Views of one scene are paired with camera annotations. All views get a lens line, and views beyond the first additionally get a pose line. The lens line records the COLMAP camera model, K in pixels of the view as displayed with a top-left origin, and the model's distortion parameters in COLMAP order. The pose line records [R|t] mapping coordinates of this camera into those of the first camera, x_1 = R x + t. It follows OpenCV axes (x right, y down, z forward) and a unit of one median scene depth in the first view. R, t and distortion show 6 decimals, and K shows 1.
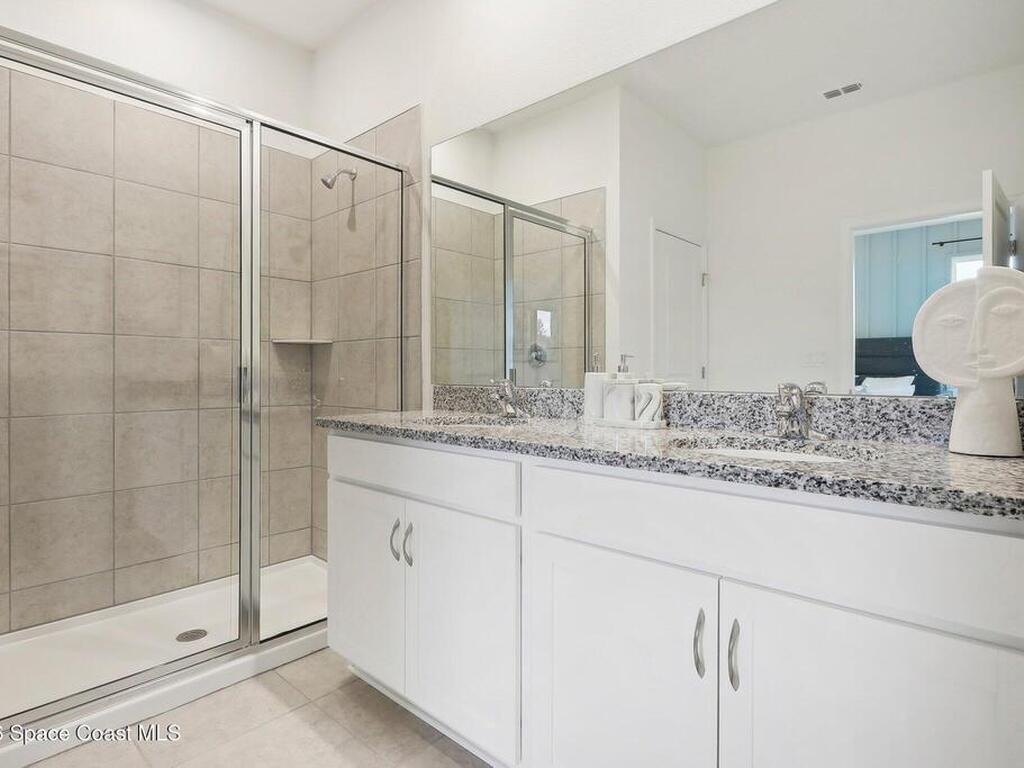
lens RADIAL K [[559.4, 0, 512.5], [0, 559.4, 376.0], [0, 0, 1]] dist [0.006816, 0.001563]
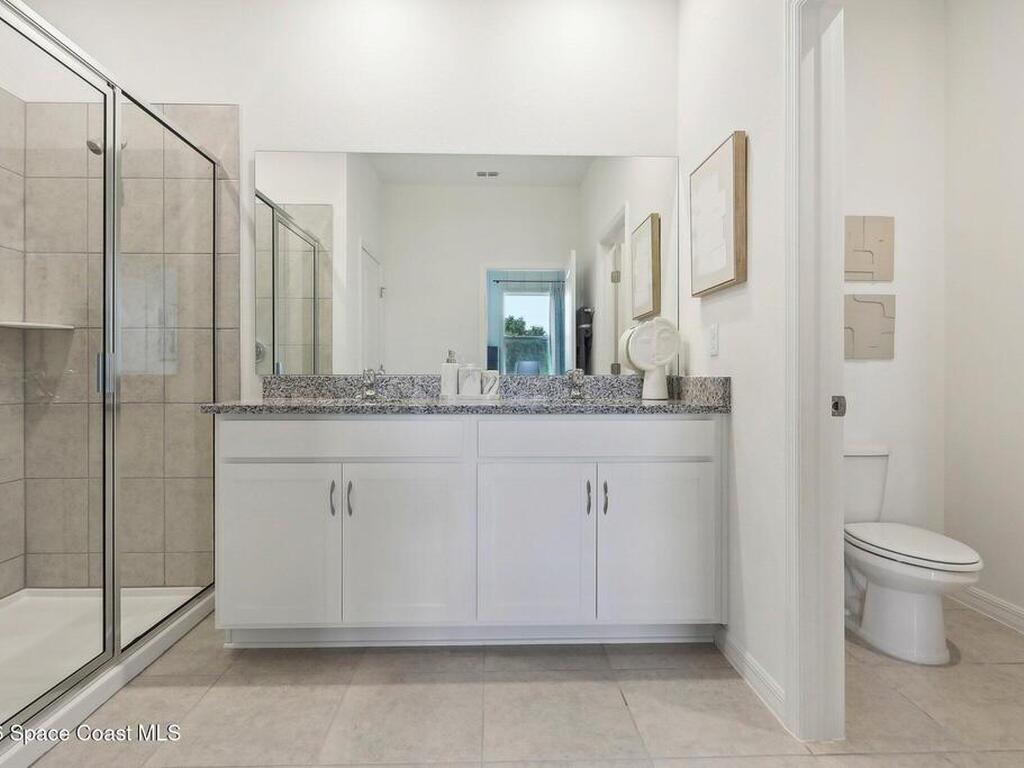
lens RADIAL K [[559.4, 0, 508.2], [0, 559.4, 381.1], [0, 0, 1]] dist [0.006816, 0.001563]
pose [[0.713920, -0.007640, 0.700186, -0.692988], [0.004796, 0.999970, 0.006021, 0.028907], [-0.700211, -0.000941, 0.713935, -0.116183]]
